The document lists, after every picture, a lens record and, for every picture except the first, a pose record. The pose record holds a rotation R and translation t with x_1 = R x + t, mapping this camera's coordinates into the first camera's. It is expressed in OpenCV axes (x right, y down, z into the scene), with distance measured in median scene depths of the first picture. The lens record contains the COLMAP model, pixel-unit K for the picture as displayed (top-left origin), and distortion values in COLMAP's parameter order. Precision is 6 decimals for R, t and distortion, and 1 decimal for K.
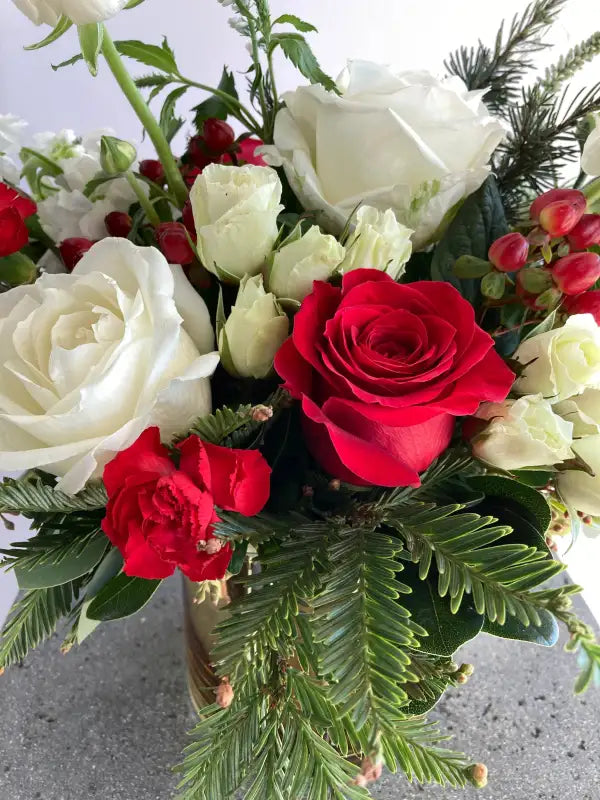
lens RADIAL K [[683.2, 0, 300.0], [0, 683.2, 400.0], [0, 0, 1]] dist [0.010790, 0.000781]
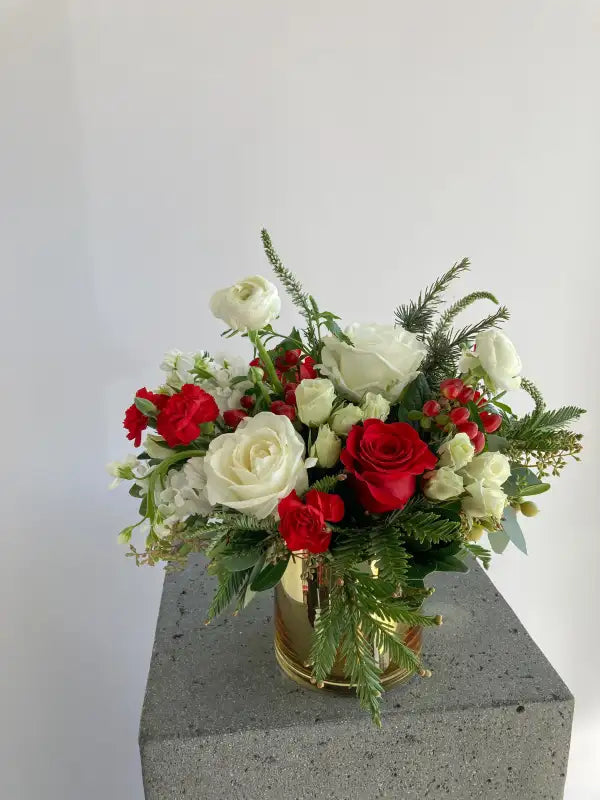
lens RADIAL K [[674.1, 0, 300.0], [0, 674.1, 400.0], [0, 0, 1]] dist [0.182901, -0.487131]
pose [[0.996517, -0.056600, 0.061234, -0.287917], [0.066574, 0.982220, -0.175535, 0.137297], [-0.050210, 0.179000, 0.982567, -1.286161]]
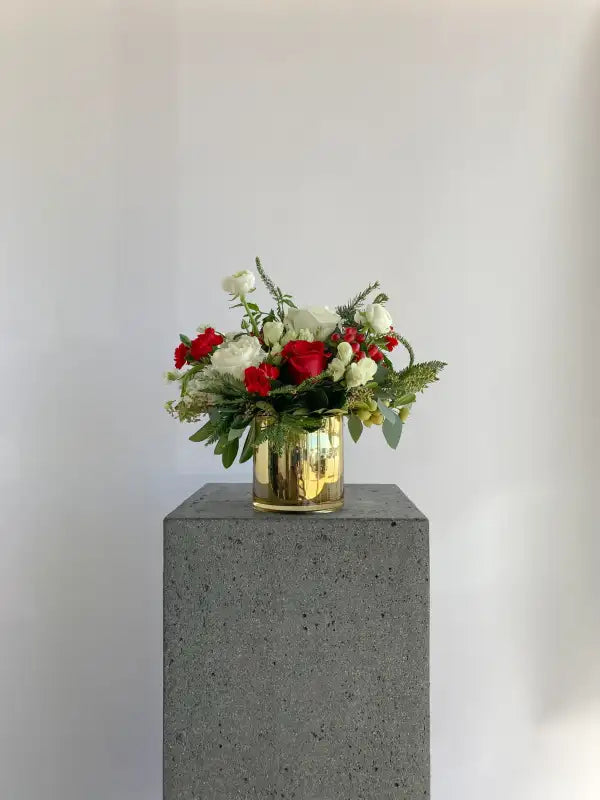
lens RADIAL K [[683.2, 0, 300.0], [0, 683.2, 400.0], [0, 0, 1]] dist [0.010790, 0.000781]
pose [[0.998522, -0.021804, -0.049779, 0.285271], [-0.002318, 0.898063, -0.439862, 2.043226], [0.054295, 0.439327, 0.896685, -2.712592]]
